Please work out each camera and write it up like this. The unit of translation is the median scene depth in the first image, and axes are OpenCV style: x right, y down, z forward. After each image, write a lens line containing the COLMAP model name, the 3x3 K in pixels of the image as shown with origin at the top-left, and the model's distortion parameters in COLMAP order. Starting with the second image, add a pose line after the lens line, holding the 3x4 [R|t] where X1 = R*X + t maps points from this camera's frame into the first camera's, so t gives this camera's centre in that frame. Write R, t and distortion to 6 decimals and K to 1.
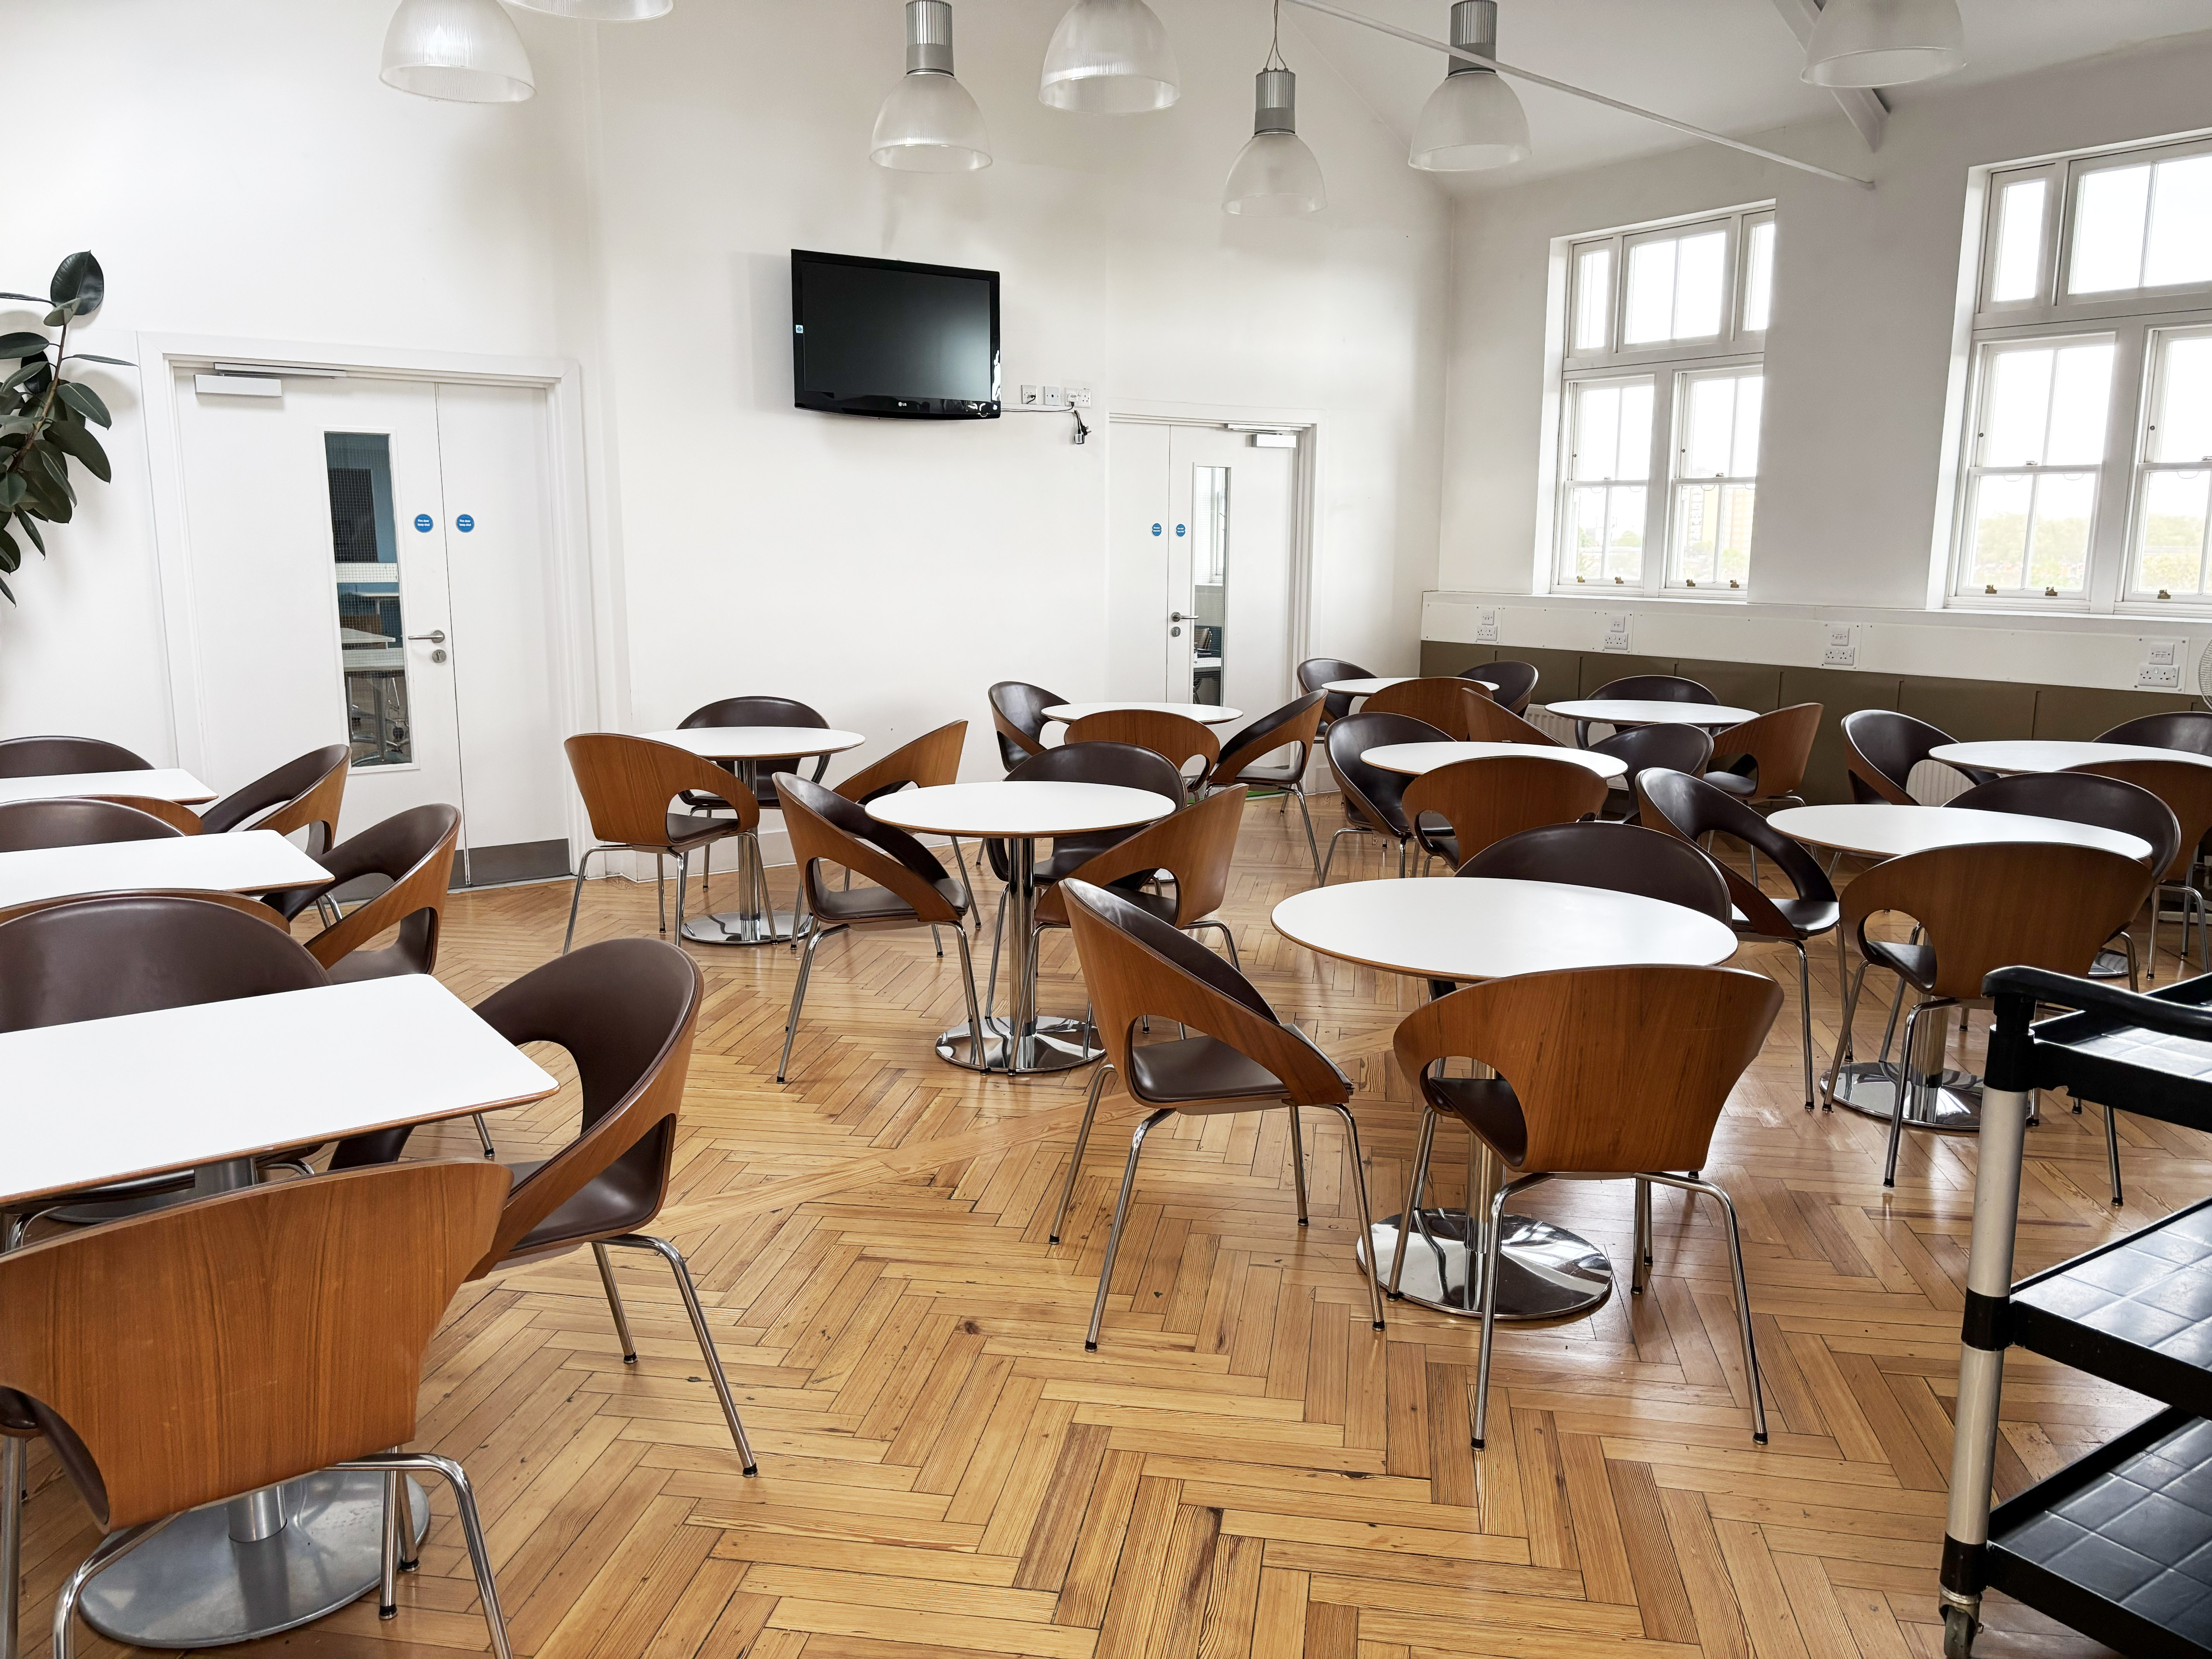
lens RADIAL K [[1640.5, 0, 1113.0], [0, 1640.5, 849.5], [0, 0, 1]] dist [0.004194, 0.005530]
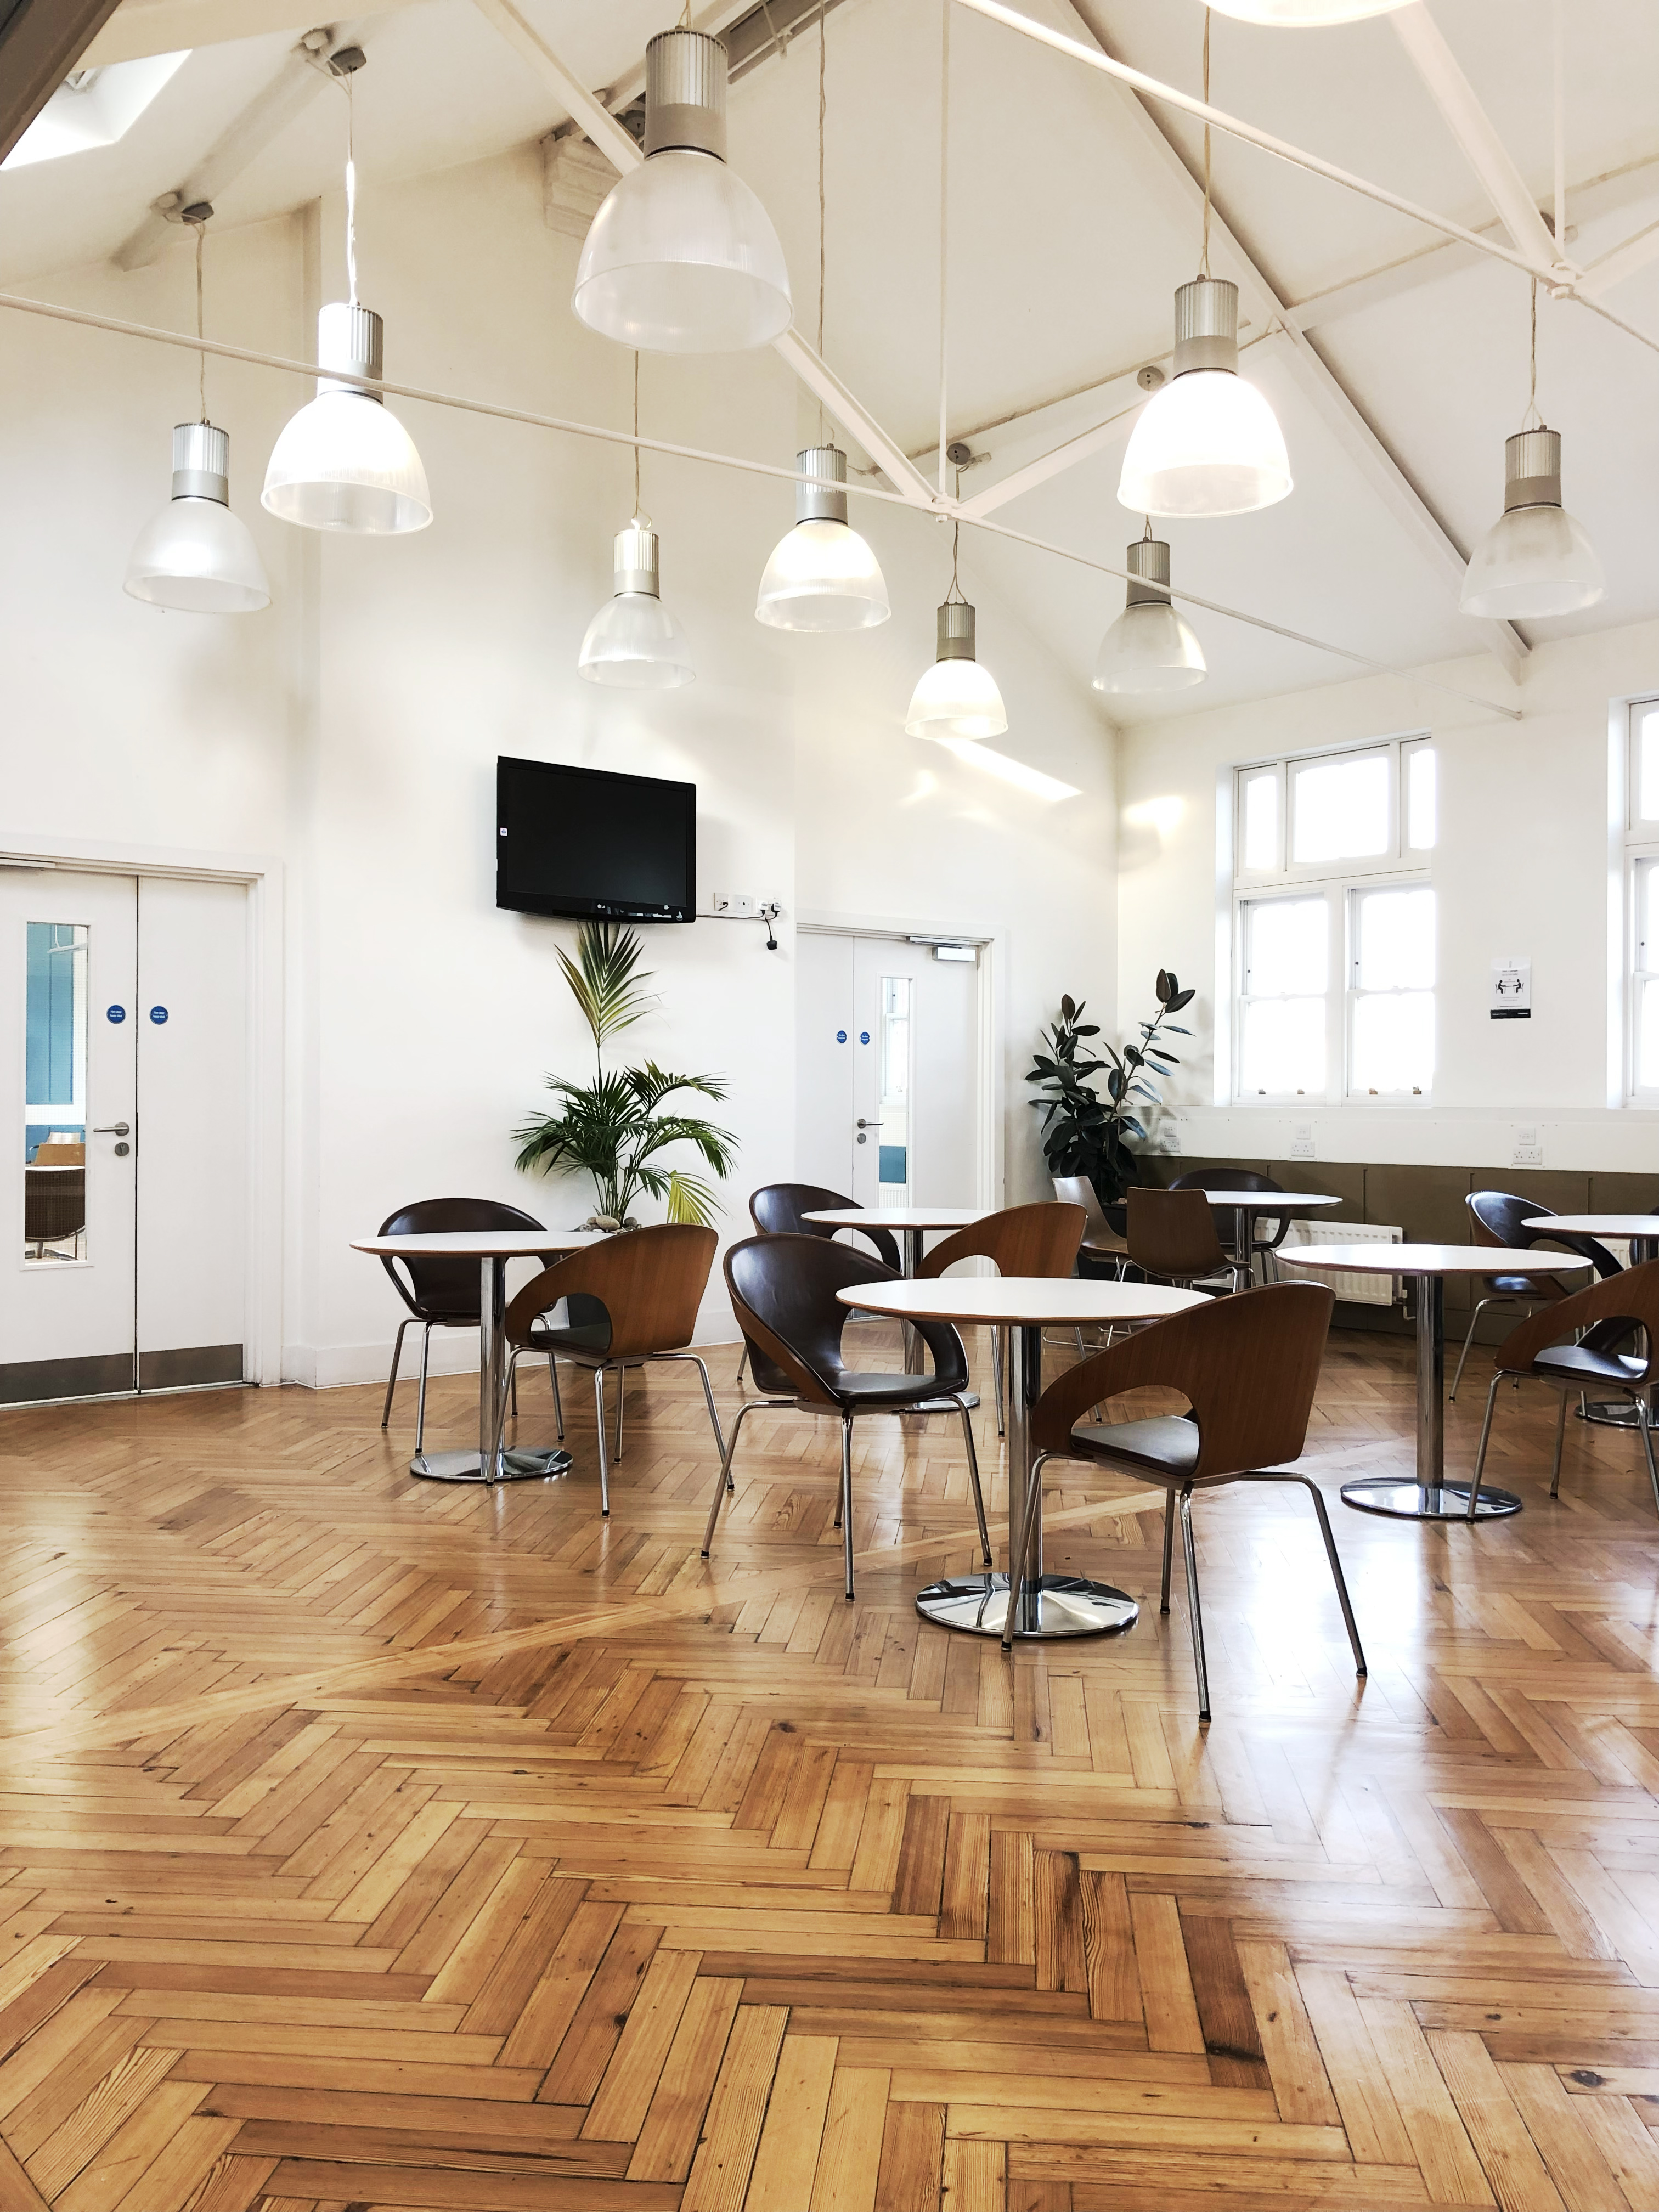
lens RADIAL K [[1790.4, 0, 838.0], [0, 1790.4, 1097.1], [0, 0, 1]] dist [0.014625, -0.010631]
pose [[0.997926, -0.001622, 0.064349, -0.110848], [0.013770, 0.981921, -0.188790, 0.108480], [-0.062879, 0.189285, 0.979907, -0.124760]]
